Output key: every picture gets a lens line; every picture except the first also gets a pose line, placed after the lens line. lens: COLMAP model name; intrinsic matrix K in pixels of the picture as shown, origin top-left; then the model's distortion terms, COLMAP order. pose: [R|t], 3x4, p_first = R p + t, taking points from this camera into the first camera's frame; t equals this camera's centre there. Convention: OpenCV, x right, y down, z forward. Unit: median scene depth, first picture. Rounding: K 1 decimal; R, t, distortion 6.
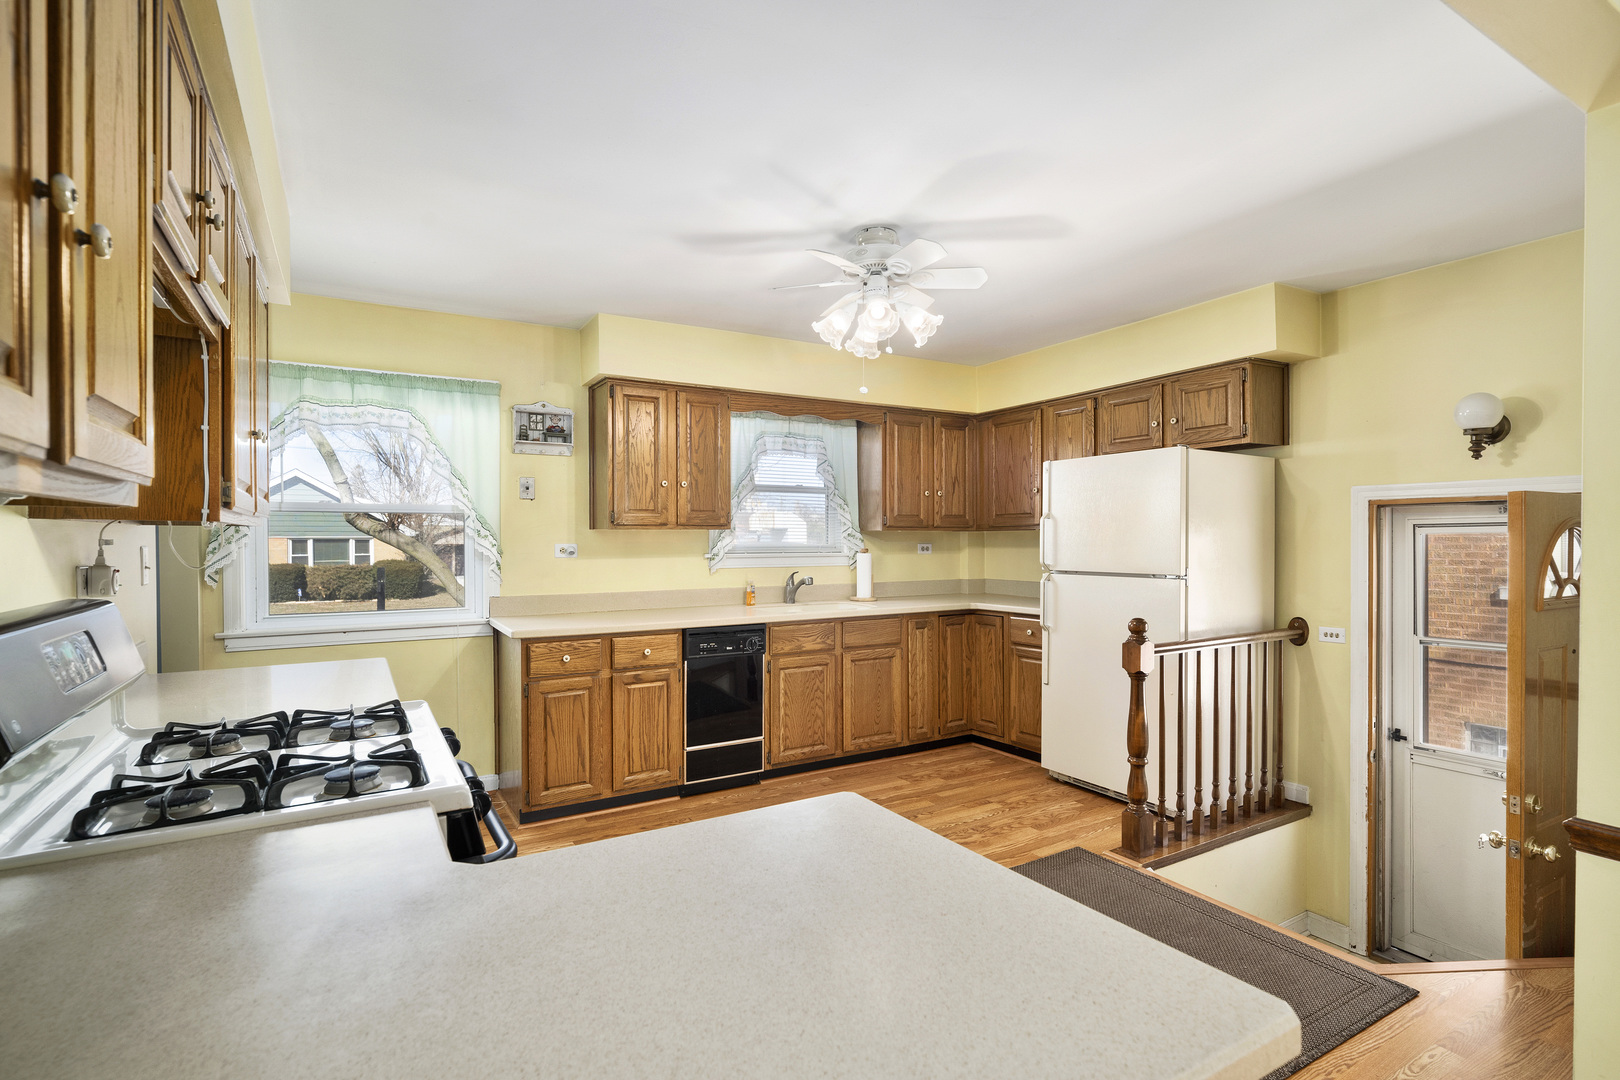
lens RADIAL K [[737.4, 0, 808.2], [0, 737.4, 547.4], [0, 0, 1]] dist [0.002281, 0.000368]
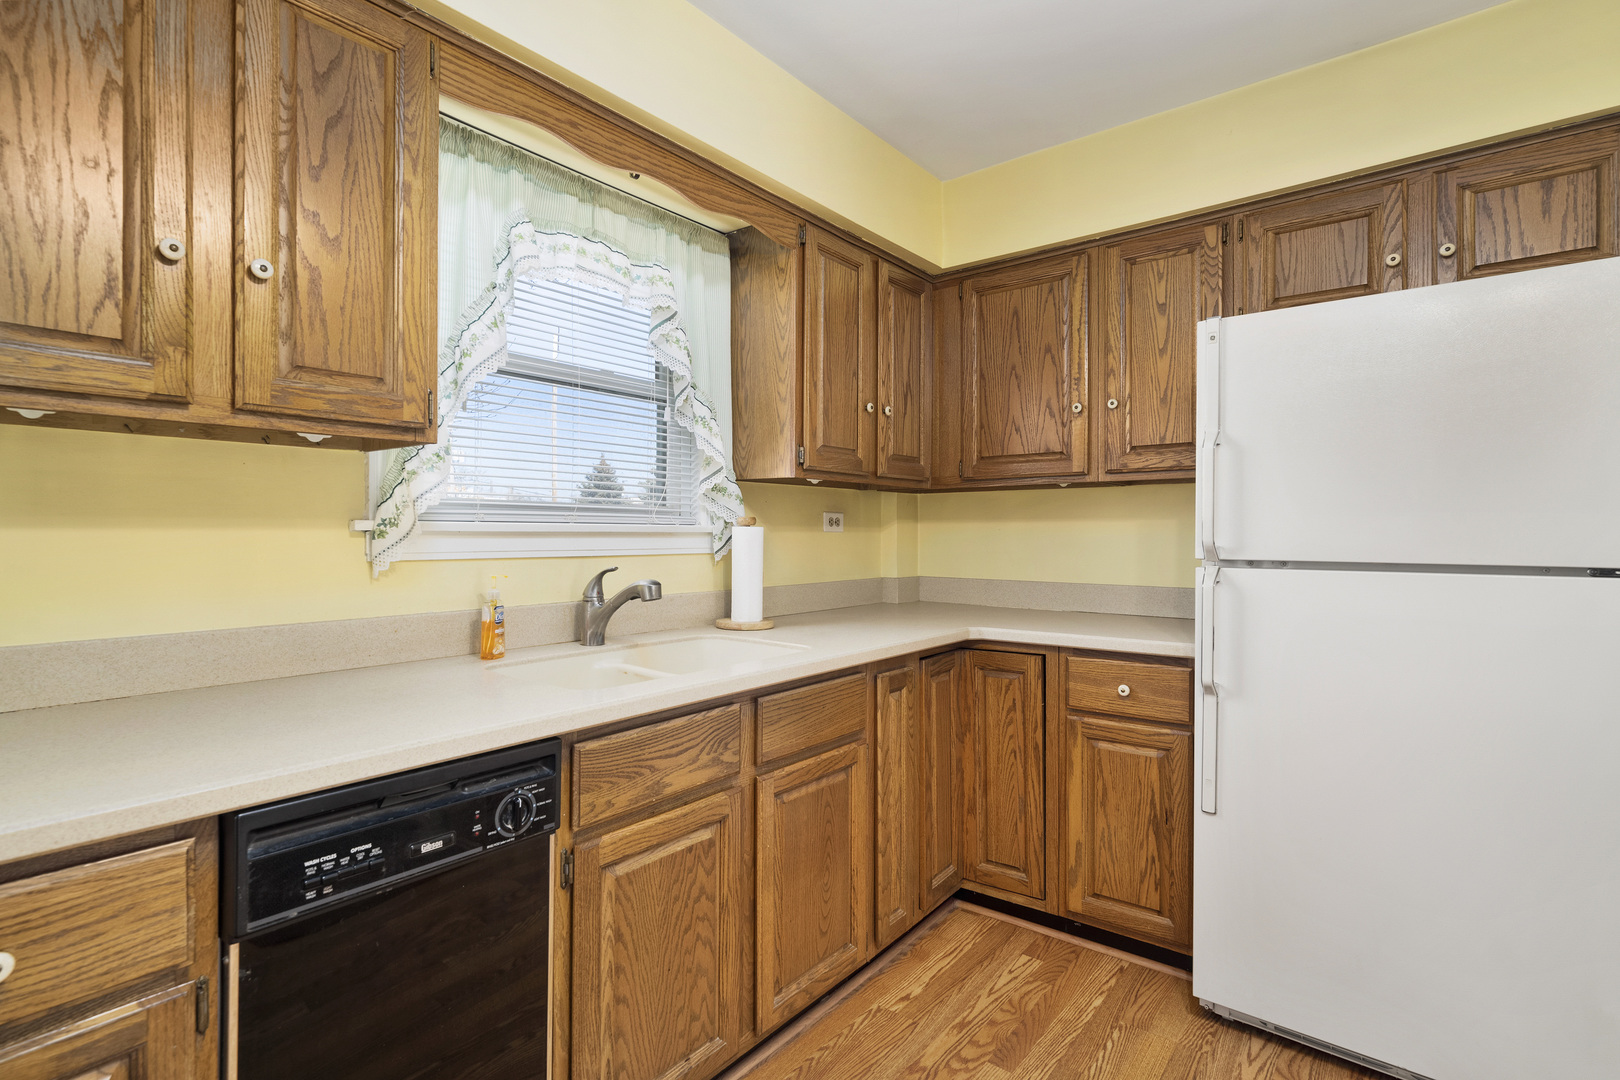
lens RADIAL K [[774.5, 0, 805.5], [0, 774.5, 531.5], [0, 0, 1]] dist [-0.002452, -0.000564]
pose [[0.939273, 0.005919, 0.343119, -0.064208], [-0.003134, 0.999957, -0.008672, 0.016658], [-0.343156, 0.007070, 0.939252, 0.574630]]
